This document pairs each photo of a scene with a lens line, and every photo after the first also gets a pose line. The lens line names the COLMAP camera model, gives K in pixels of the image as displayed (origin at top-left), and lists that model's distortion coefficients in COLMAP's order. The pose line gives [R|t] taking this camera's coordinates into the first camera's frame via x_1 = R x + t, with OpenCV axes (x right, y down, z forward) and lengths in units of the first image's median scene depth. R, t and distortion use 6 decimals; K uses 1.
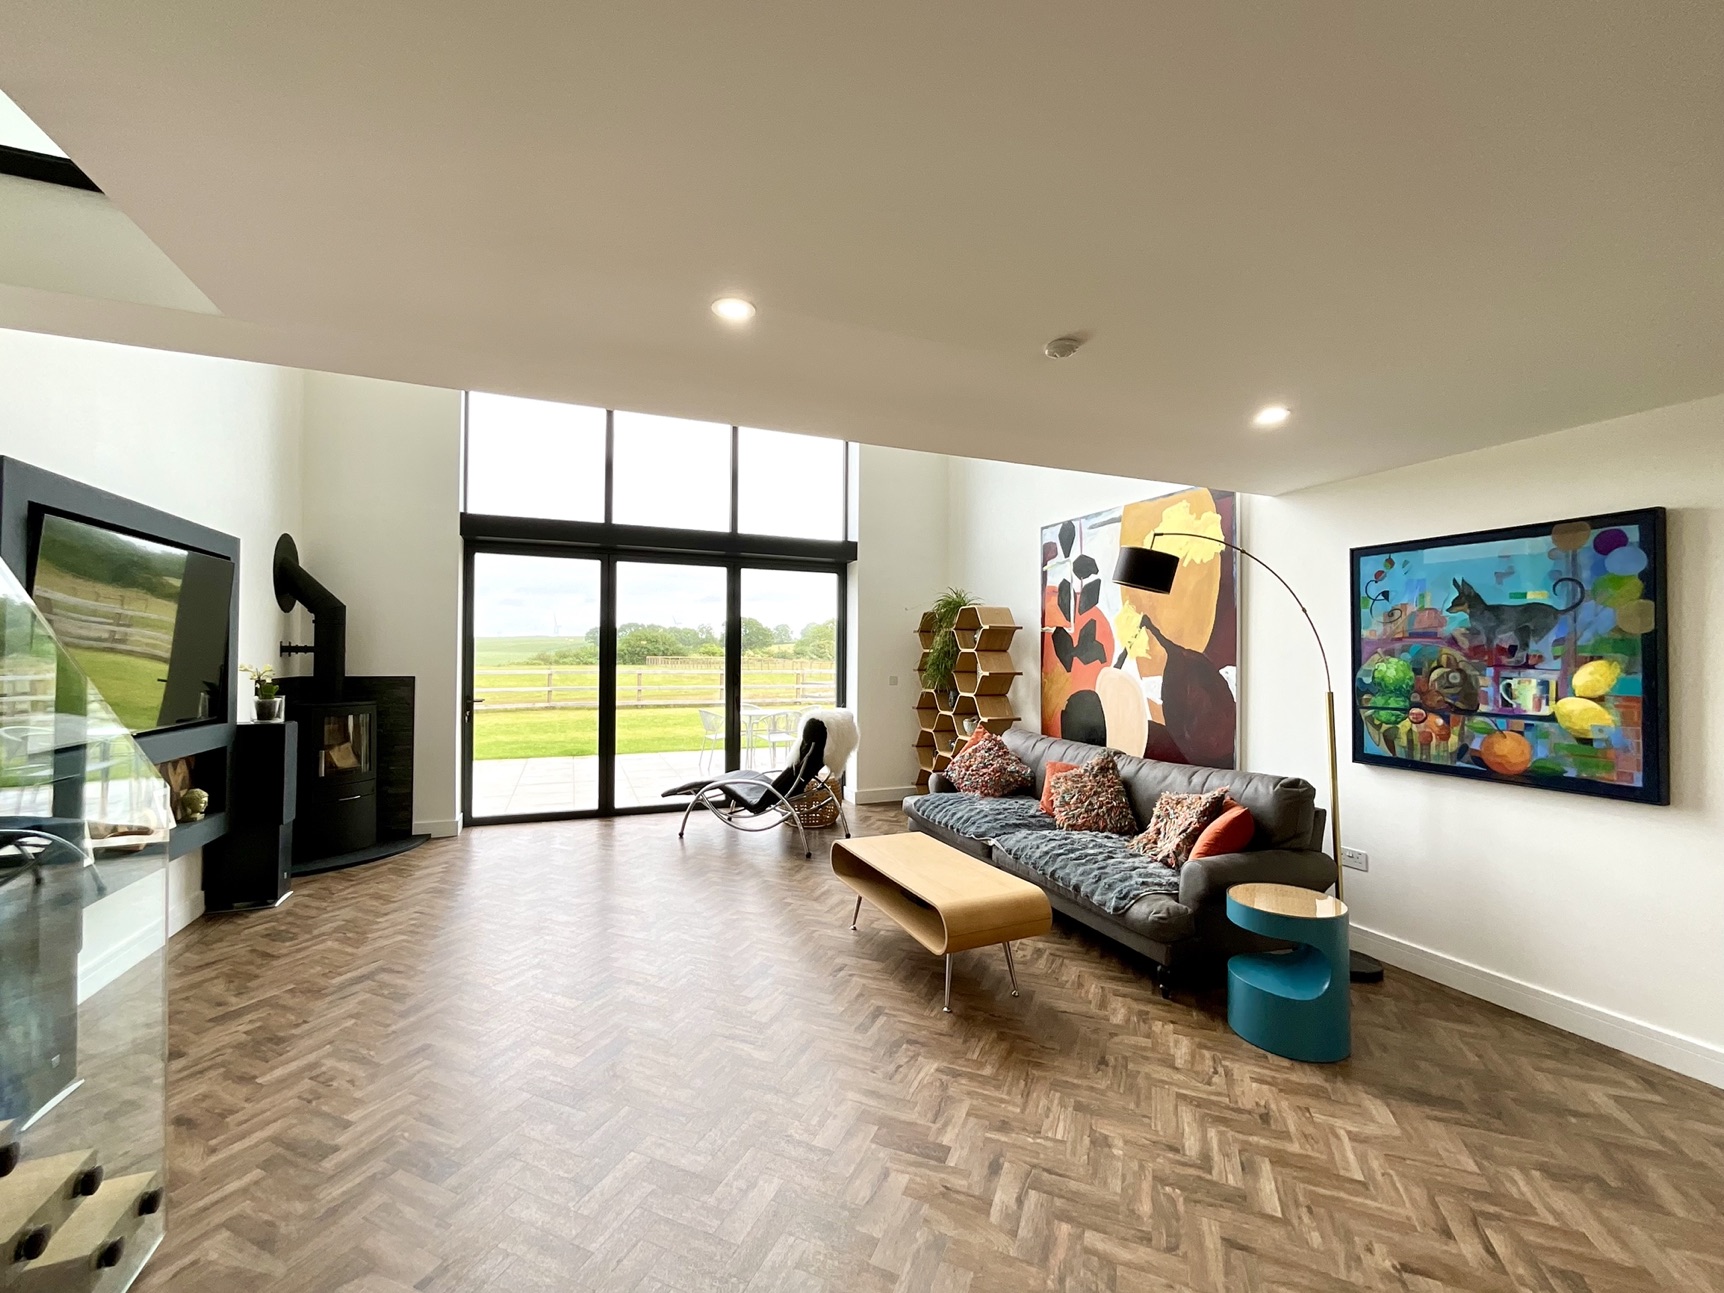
lens RADIAL K [[698.0, 0, 856.3], [0, 698.0, 646.1], [0, 0, 1]] dist [0.001355, -0.000878]
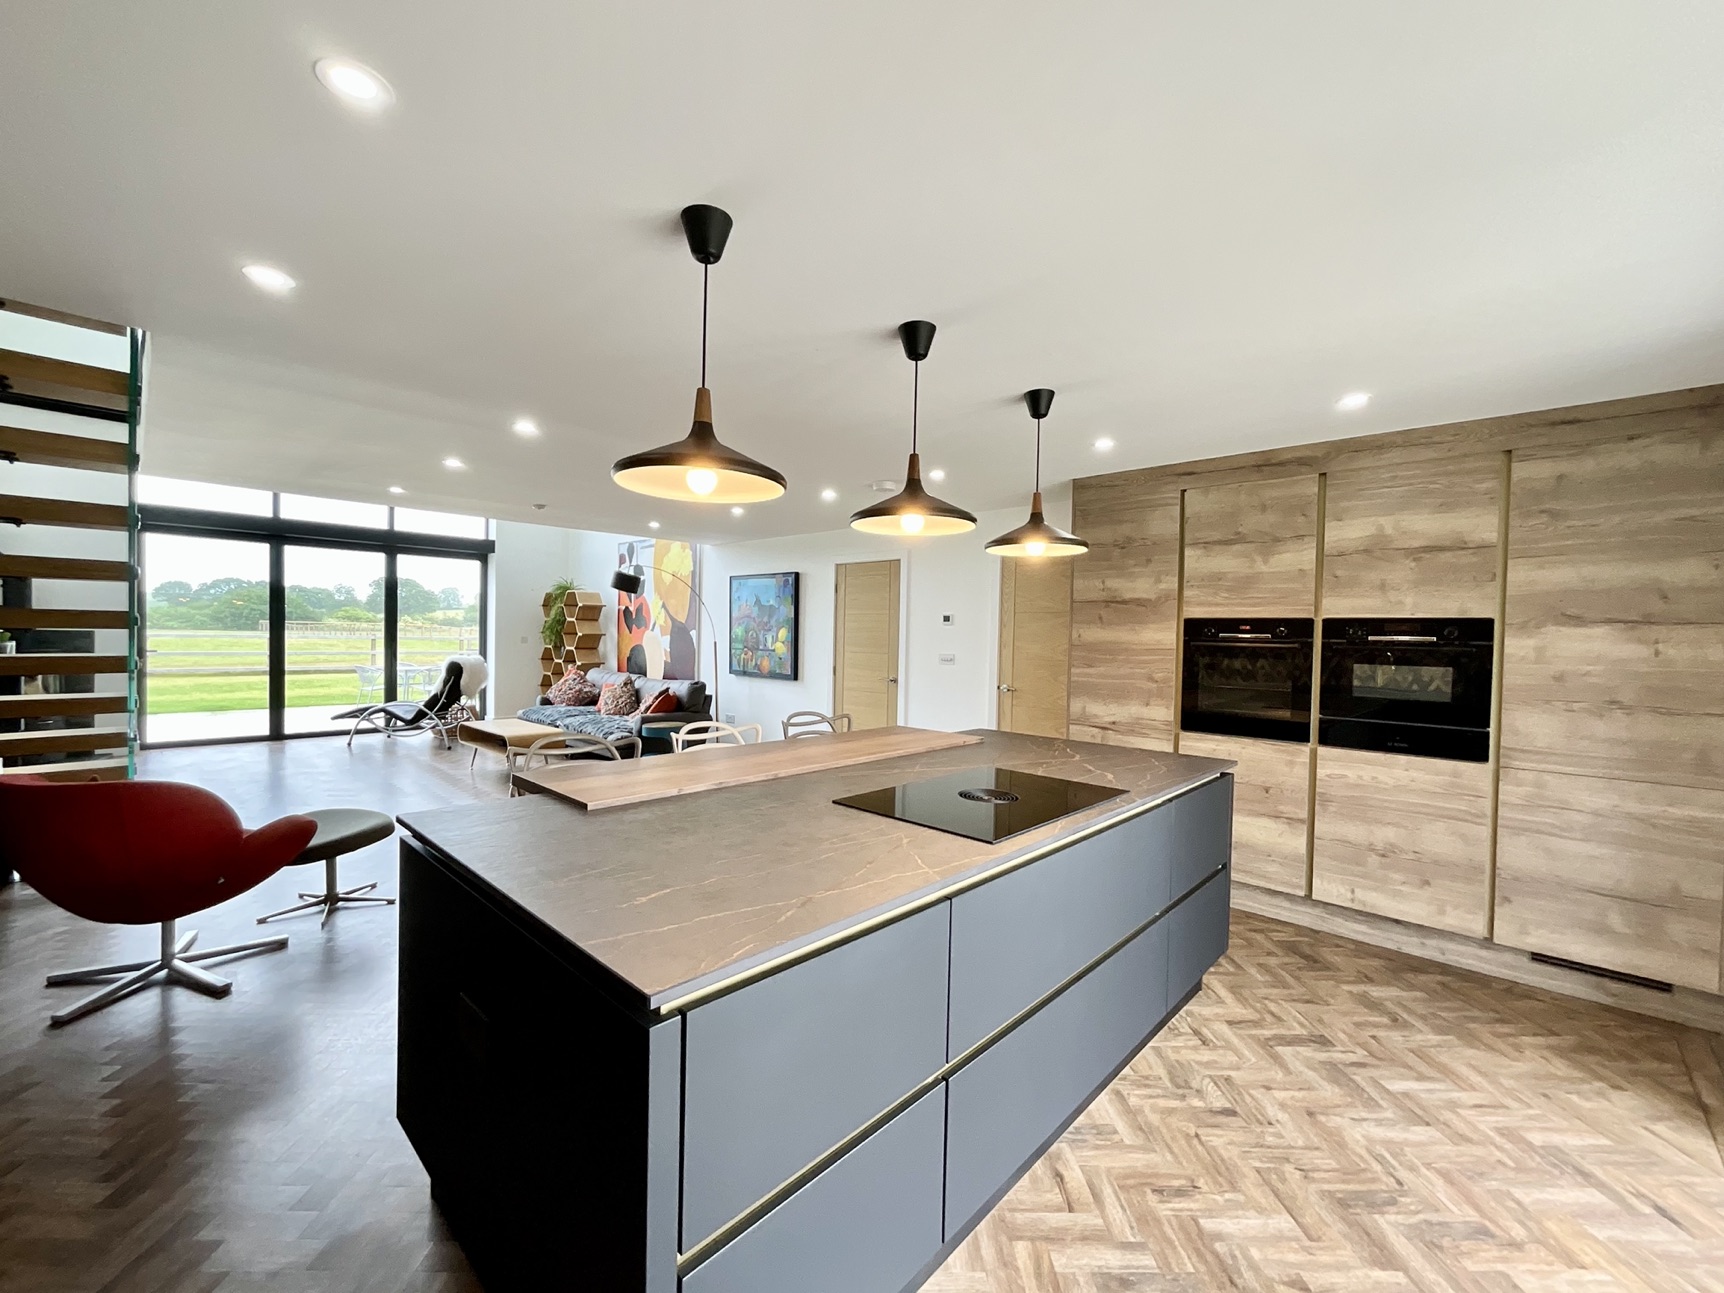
lens RADIAL K [[698.0, 0, 853.5], [0, 698.0, 648.9], [0, 0, 1]] dist [0.001355, -0.000878]
pose [[0.914242, 0.003648, 0.405153, 0.119005], [-0.021970, 0.998935, 0.040582, -0.005804], [-0.404574, -0.046003, 0.913348, -0.750661]]
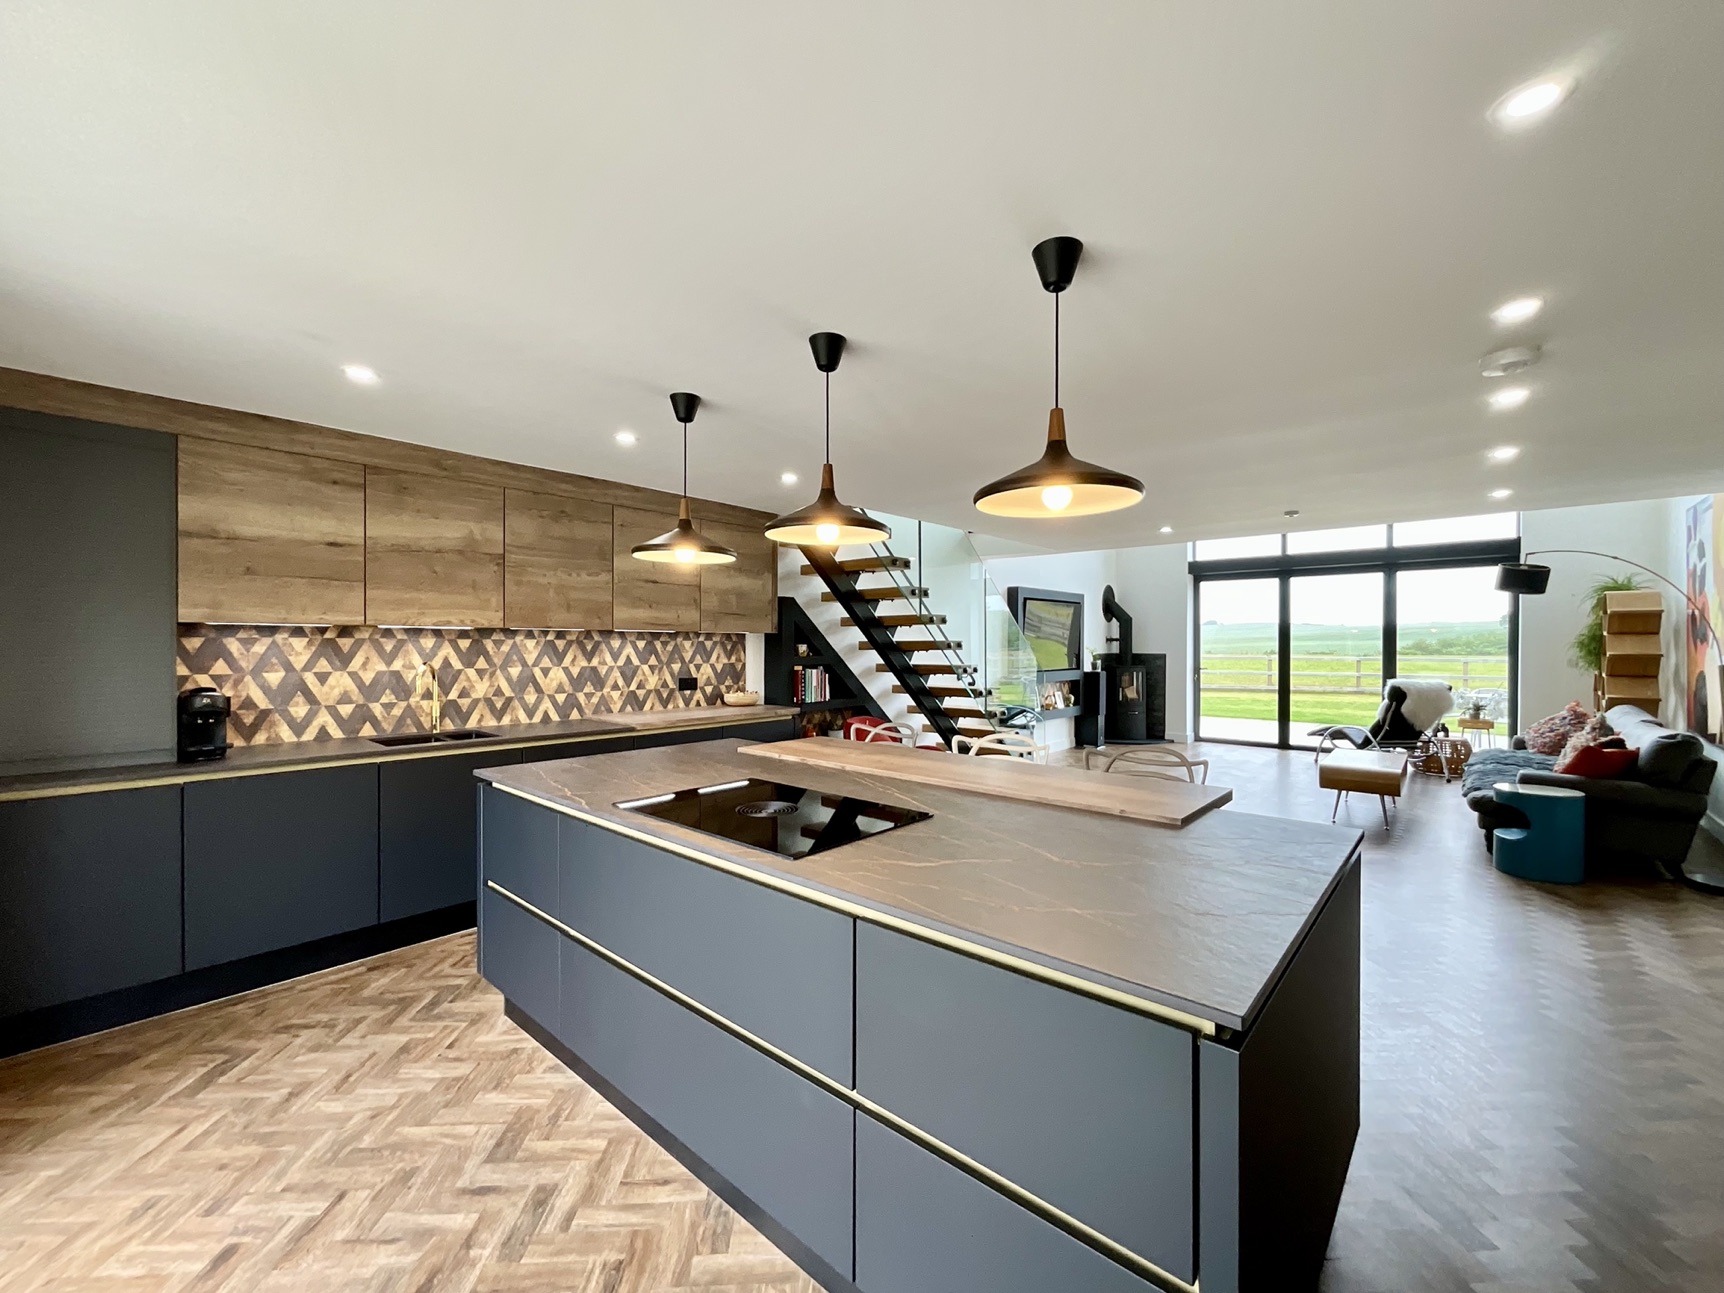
lens RADIAL K [[698.0, 0, 867.3], [0, 698.0, 647.0], [0, 0, 1]] dist [0.001355, -0.000878]
pose [[0.439480, -0.000450, -0.898252, 0.708275], [0.015062, 0.999863, 0.006868, 0.000724], [0.898126, -0.016547, 0.439426, -0.545082]]
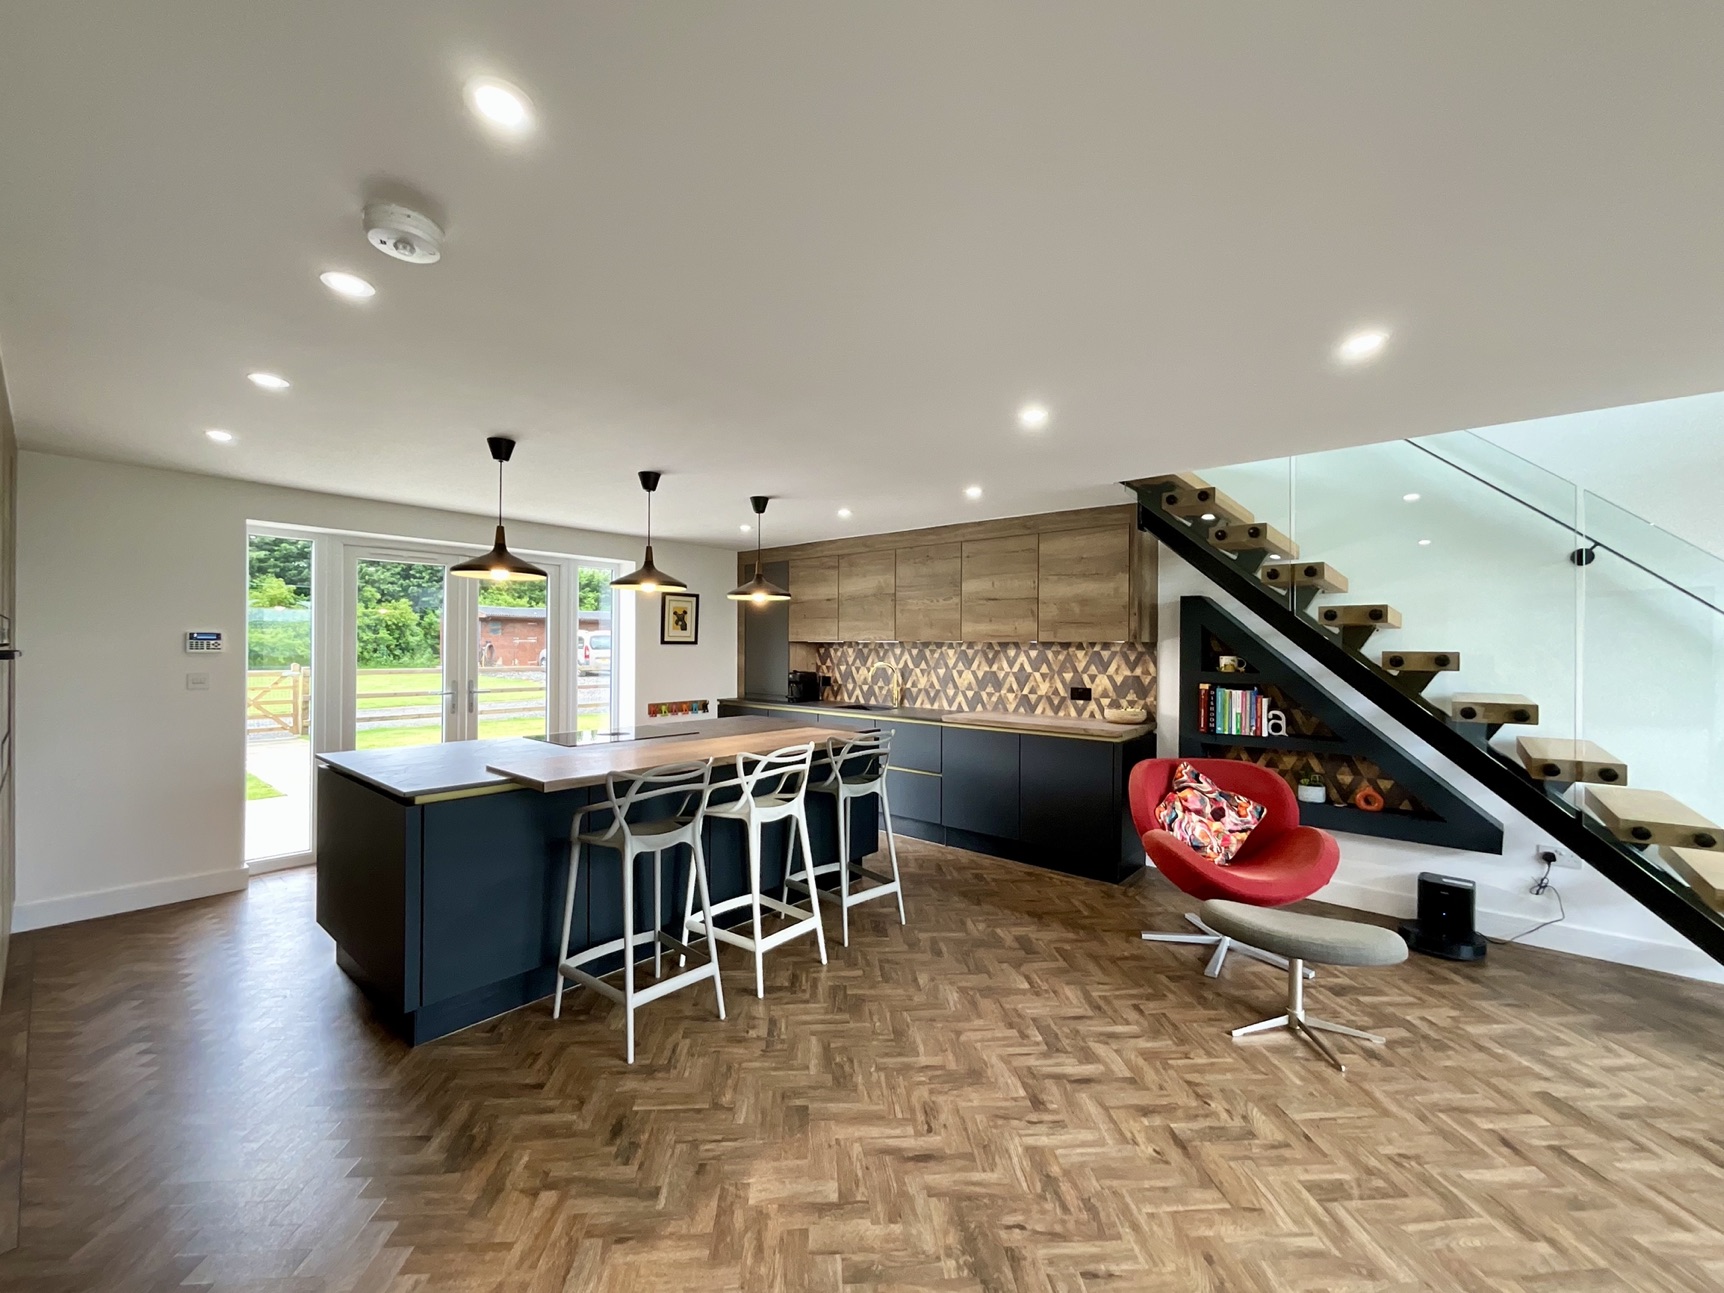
lens RADIAL K [[698.0, 0, 854.0], [0, 698.0, 652.9], [0, 0, 1]] dist [0.001355, -0.000878]
pose [[-0.896624, -0.012437, -0.442619, 0.450839], [-0.007644, 0.999891, -0.012611, 0.012272], [0.442727, -0.007923, -0.896621, 0.345838]]
